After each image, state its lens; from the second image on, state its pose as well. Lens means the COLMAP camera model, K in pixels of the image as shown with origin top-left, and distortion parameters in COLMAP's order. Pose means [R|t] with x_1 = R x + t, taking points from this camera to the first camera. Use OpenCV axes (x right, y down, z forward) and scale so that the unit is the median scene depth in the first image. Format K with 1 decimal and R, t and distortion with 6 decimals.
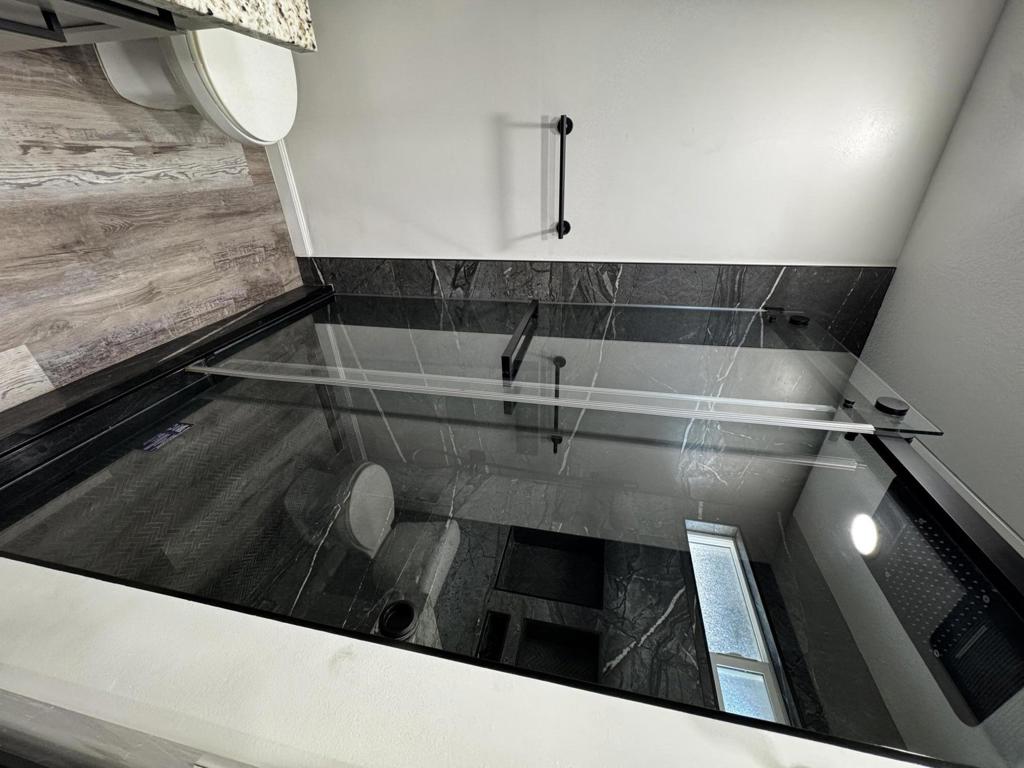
lens RADIAL K [[408.4, 0, 512.0], [0, 408.4, 384.0], [0, 0, 1]] dist [0.000458, 0.000206]
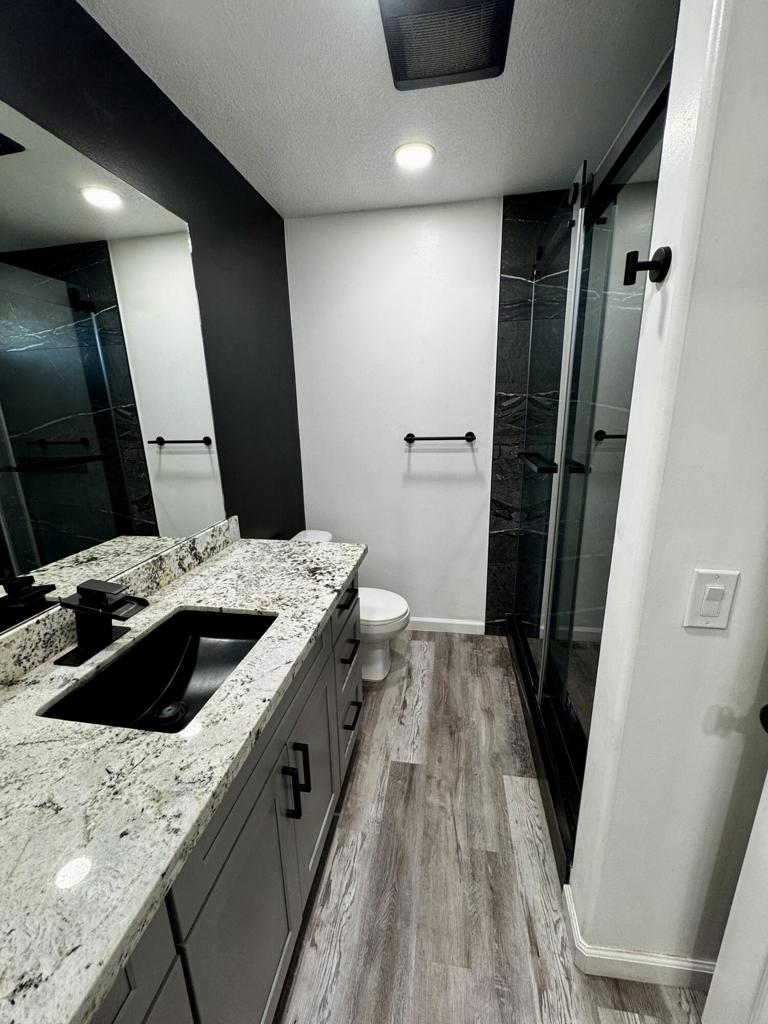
lens RADIAL K [[410.5, 0, 384.0], [0, 410.5, 512.0], [0, 0, 1]] dist [-0.000478, 0.000017]
pose [[0.044076, -0.998083, -0.043455, -0.091026], [0.780699, 0.061551, -0.621868, 0.302866], [0.623350, -0.006516, 0.781915, -0.330776]]
